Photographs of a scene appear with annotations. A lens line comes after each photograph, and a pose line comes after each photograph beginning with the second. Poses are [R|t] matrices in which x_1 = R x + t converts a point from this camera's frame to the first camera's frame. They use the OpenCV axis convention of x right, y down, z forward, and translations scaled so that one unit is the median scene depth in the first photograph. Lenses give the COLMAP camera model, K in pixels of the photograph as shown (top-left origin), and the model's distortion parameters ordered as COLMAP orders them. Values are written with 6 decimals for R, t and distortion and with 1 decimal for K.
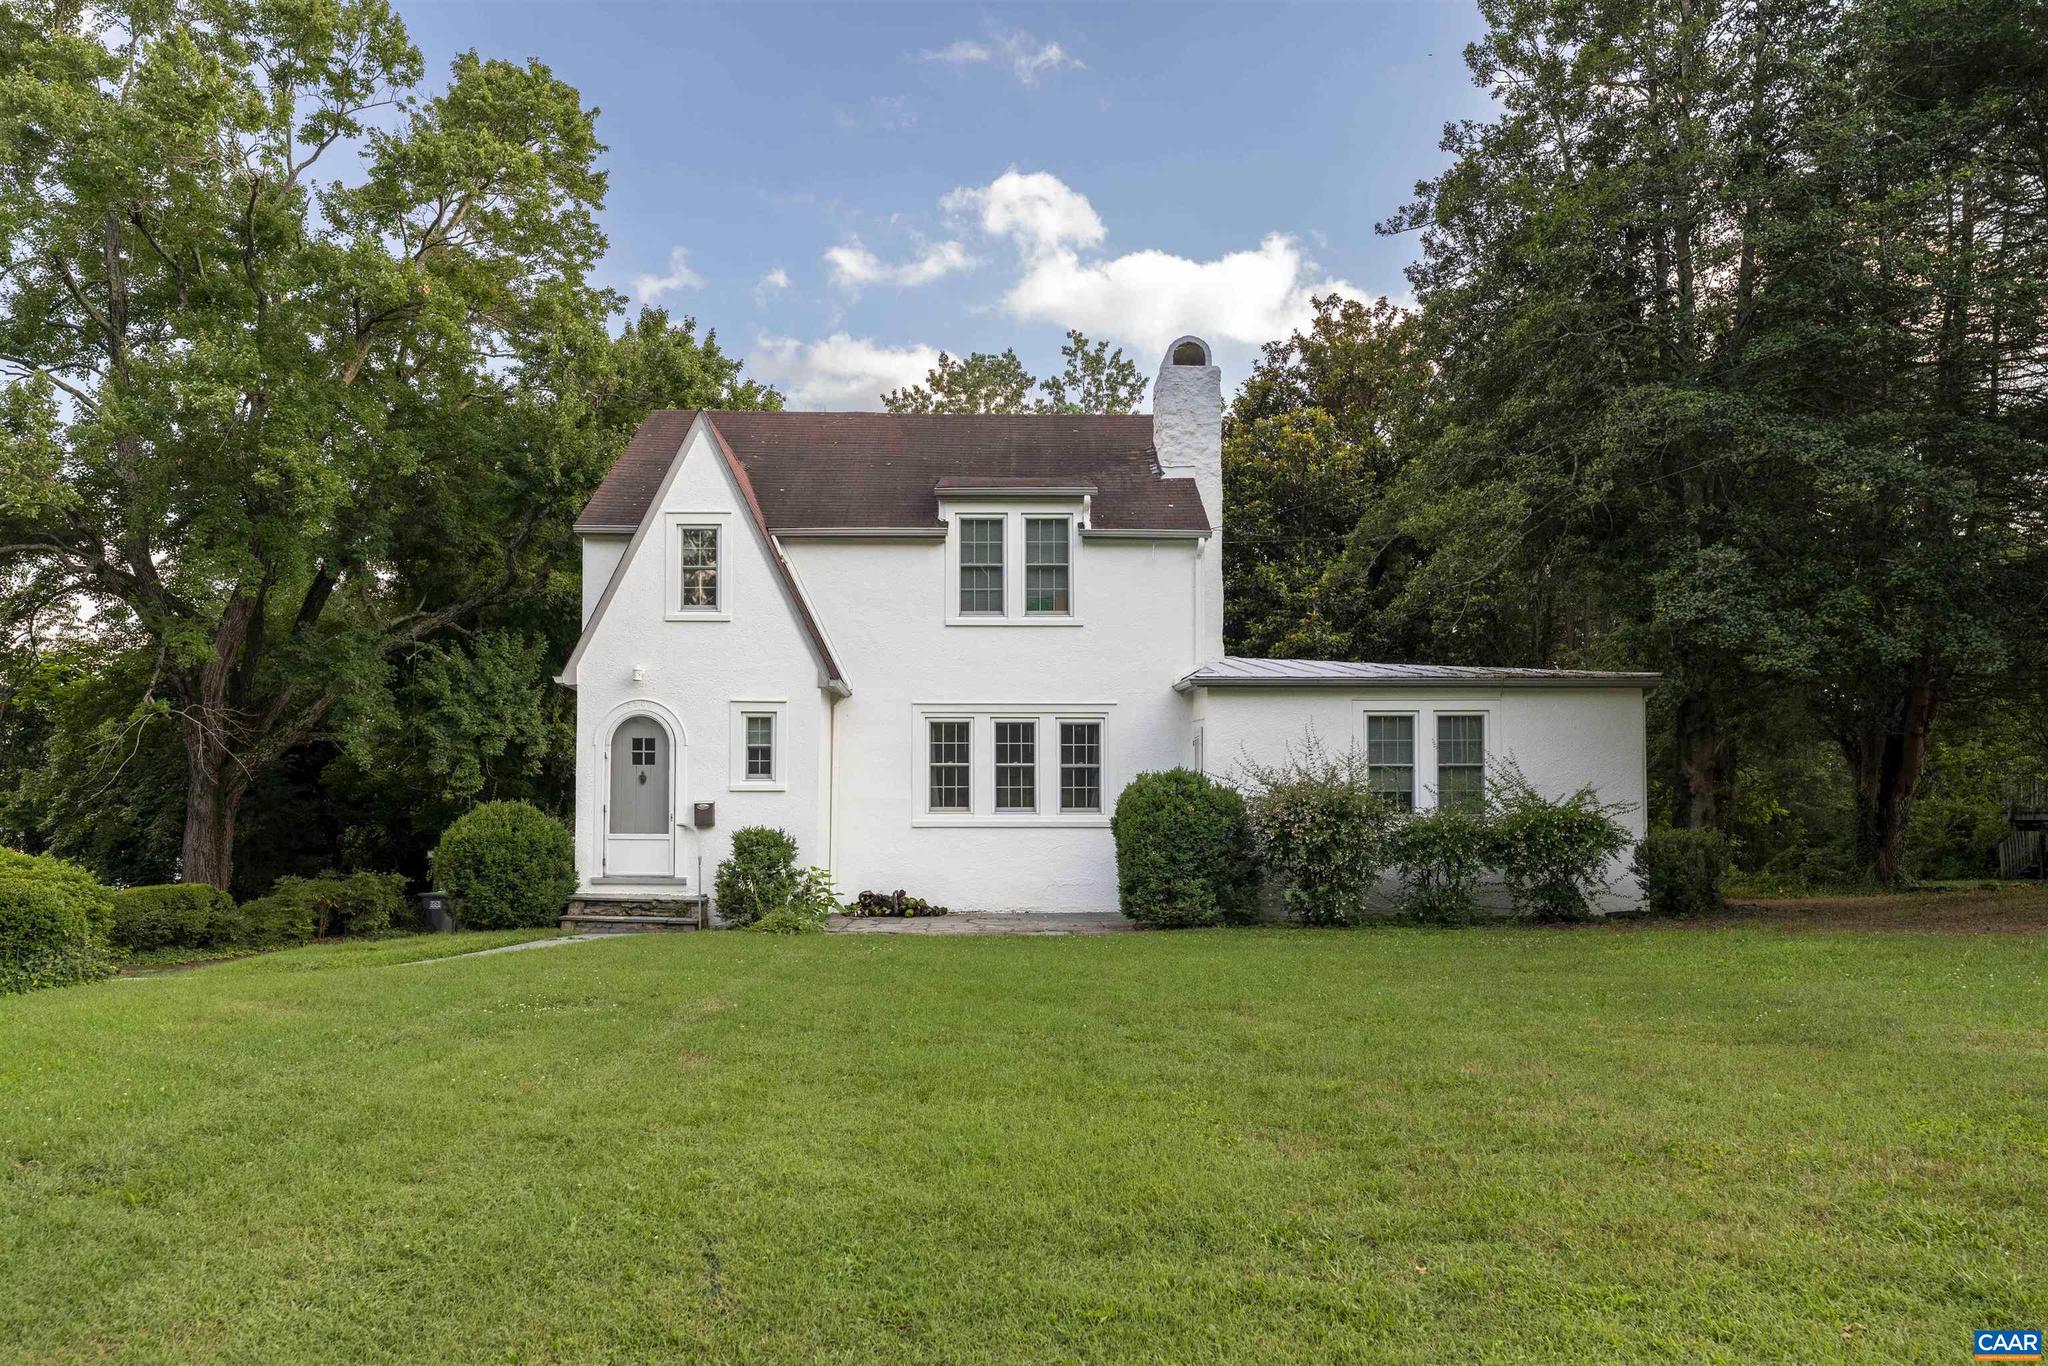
lens RADIAL K [[1407.9, 0, 983.5], [0, 1407.9, 737.7], [0, 0, 1]] dist [-0.005441, 0.000506]
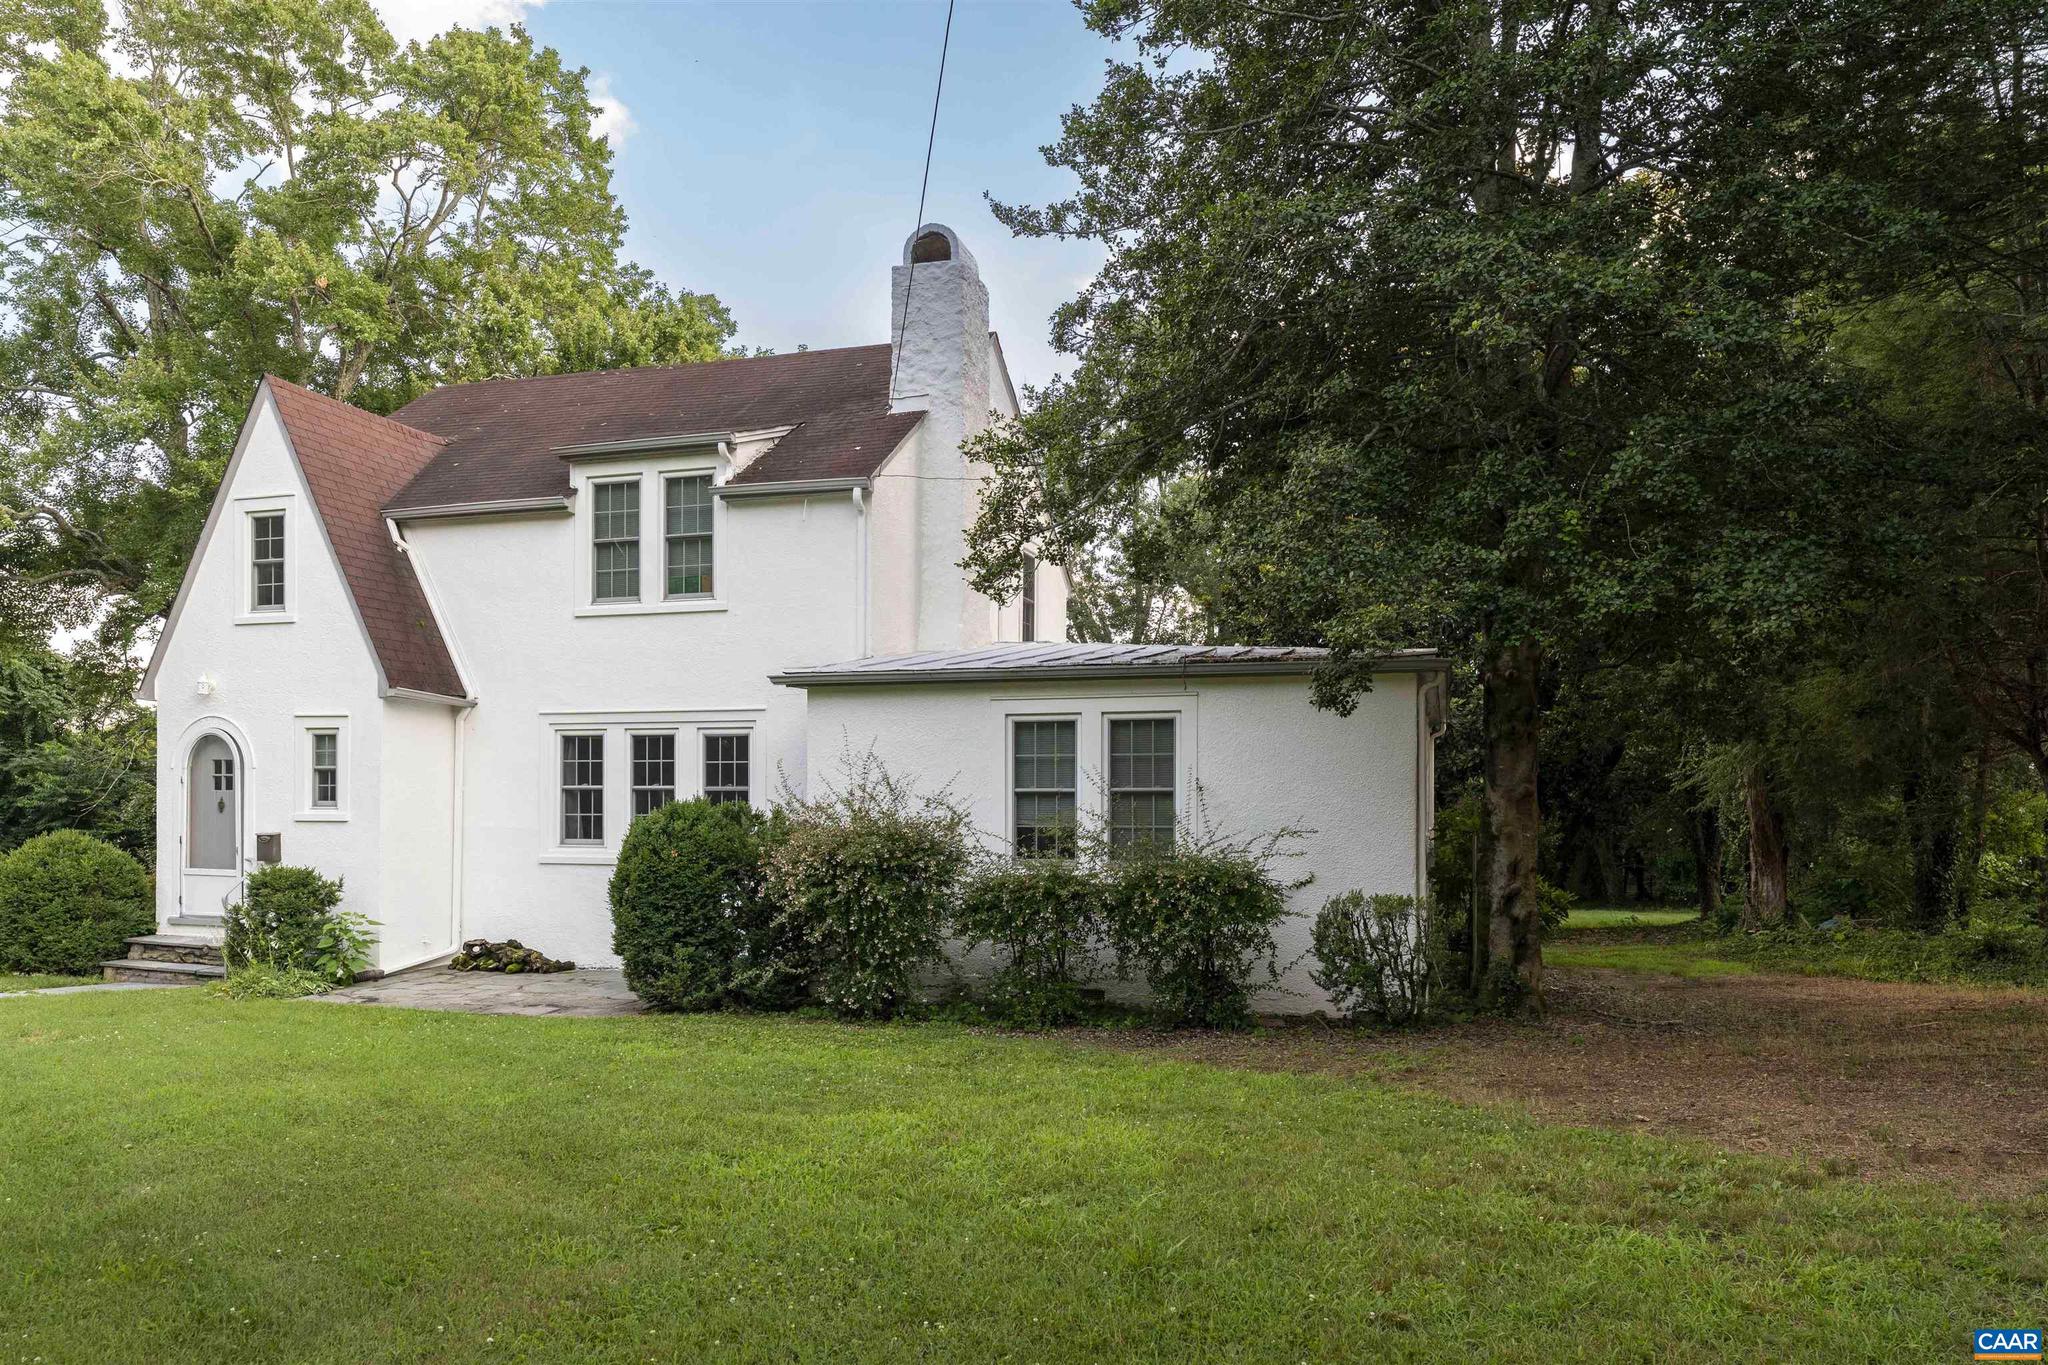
lens RADIAL K [[1441.5, 0, 971.6], [0, 1441.5, 783.3], [0, 0, 1]] dist [-0.004959, -0.001425]
pose [[0.949537, -0.002024, -0.313649, 0.462326], [0.013501, 0.999316, 0.034425, -0.009150], [0.313365, -0.036922, 0.948915, 0.283741]]
